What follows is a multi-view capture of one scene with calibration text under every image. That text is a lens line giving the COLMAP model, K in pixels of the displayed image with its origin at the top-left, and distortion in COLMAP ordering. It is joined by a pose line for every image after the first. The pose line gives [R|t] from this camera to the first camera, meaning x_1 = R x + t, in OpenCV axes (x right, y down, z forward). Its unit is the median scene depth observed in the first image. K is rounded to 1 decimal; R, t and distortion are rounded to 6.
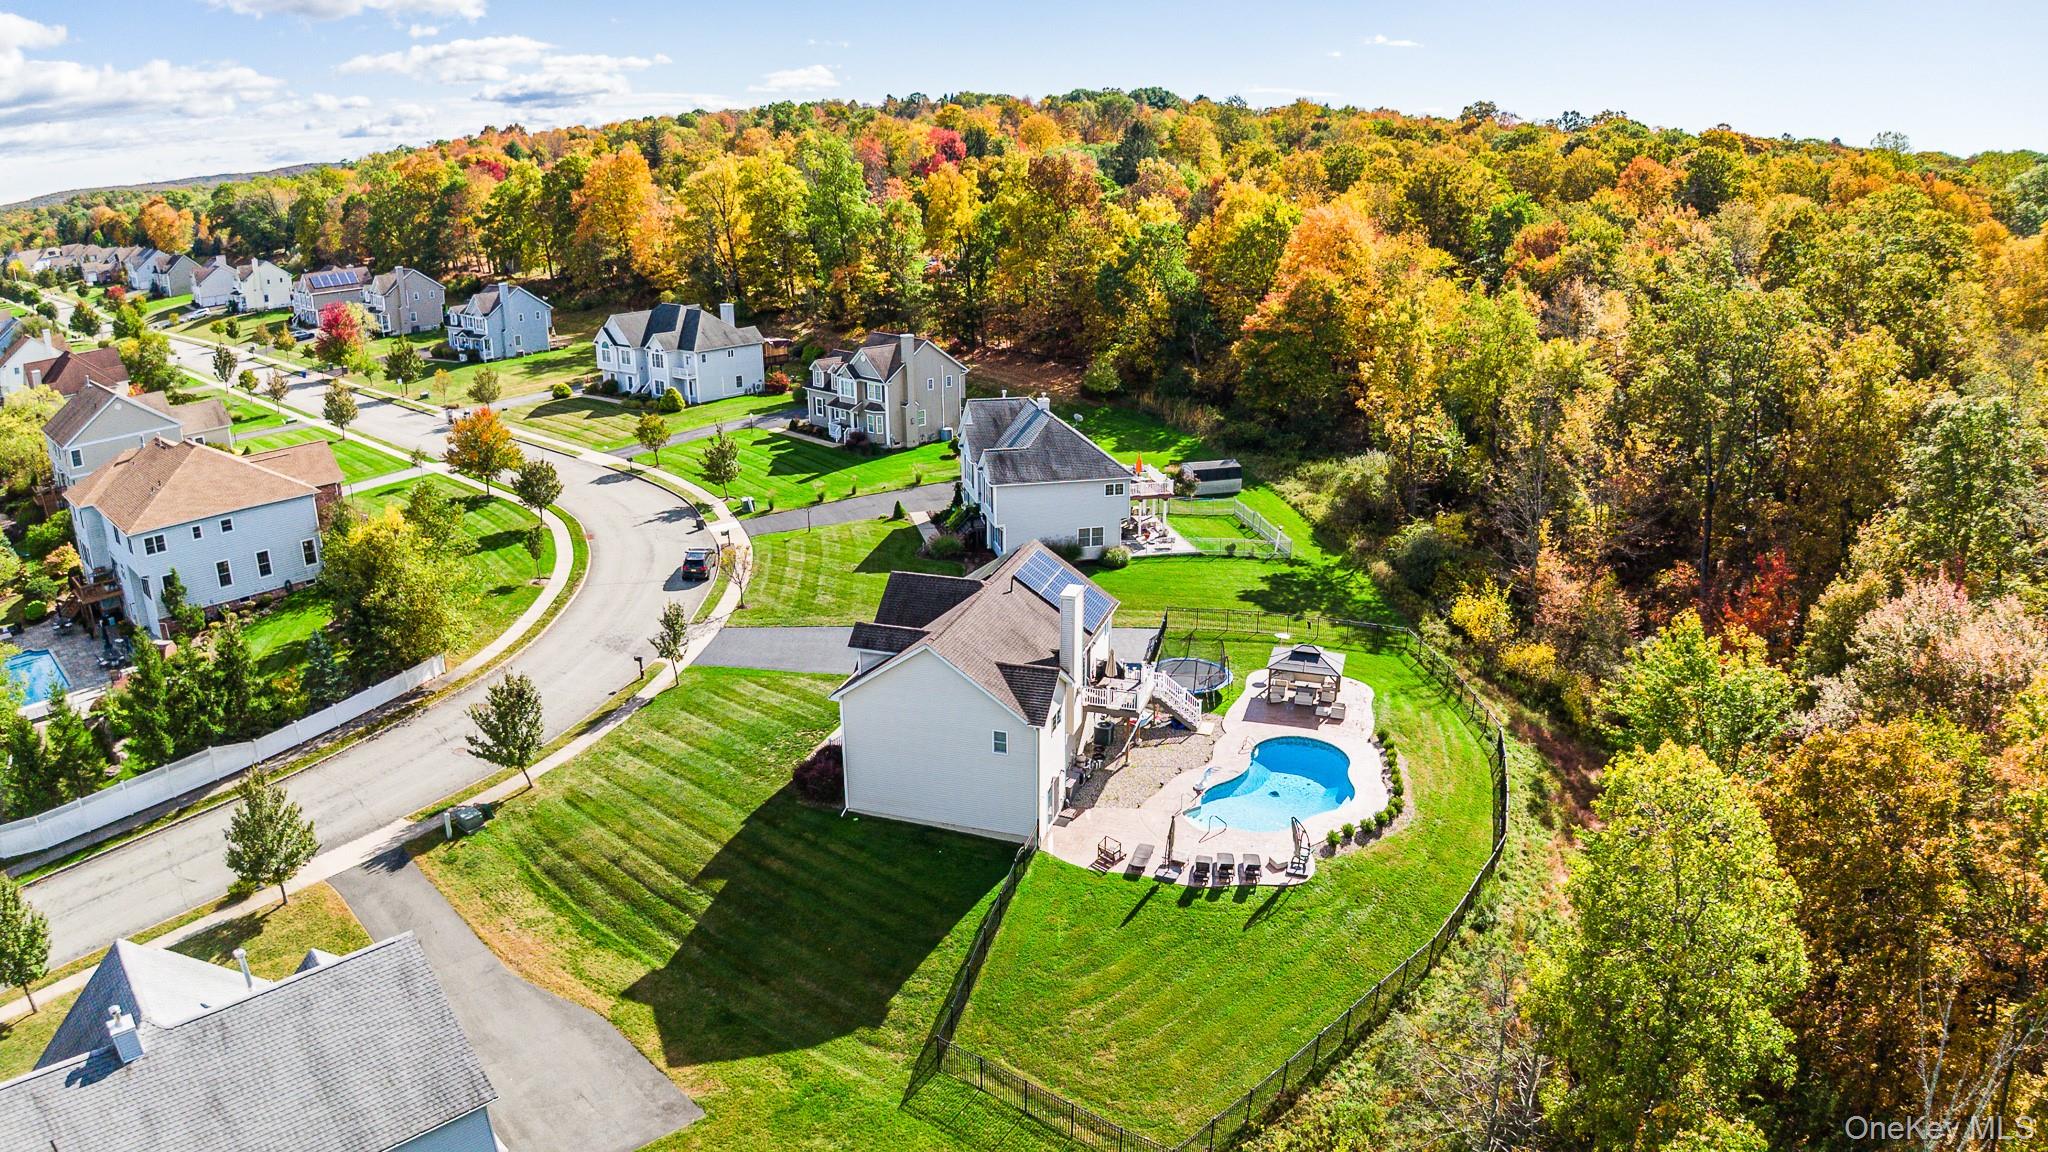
lens RADIAL K [[1255.1, 0, 1027.6], [0, 1255.1, 566.8], [0, 0, 1]] dist [-0.165665, 0.005059]
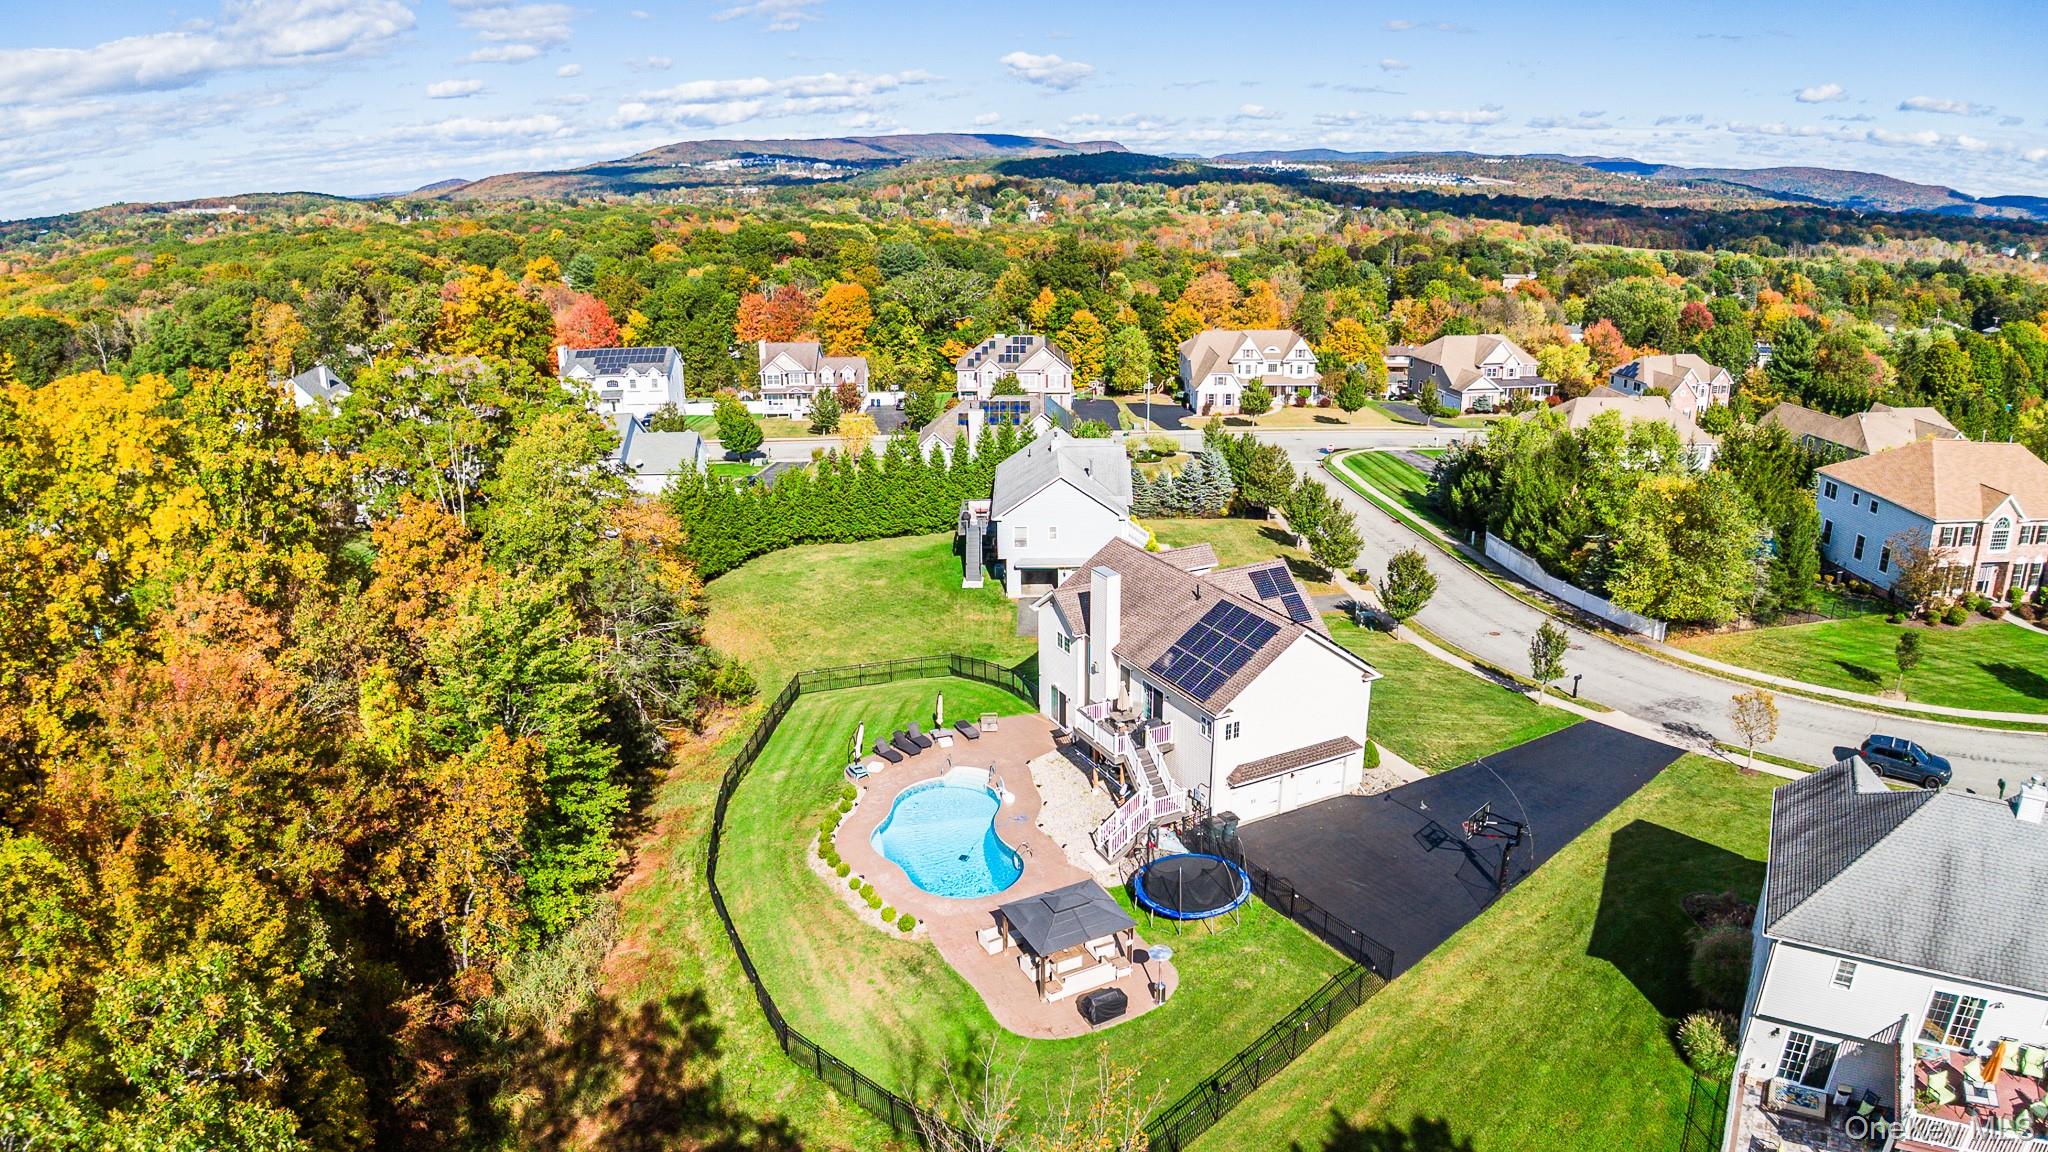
lens RADIAL K [[1255.1, 0, 1027.6], [0, 1255.1, 566.8], [0, 0, 1]] dist [-0.165665, 0.005059]
pose [[-0.698250, 0.233110, -0.676836, 0.615771], [-0.218299, 0.831120, 0.511453, -0.392372], [0.681757, 0.504875, -0.529442, 1.174599]]
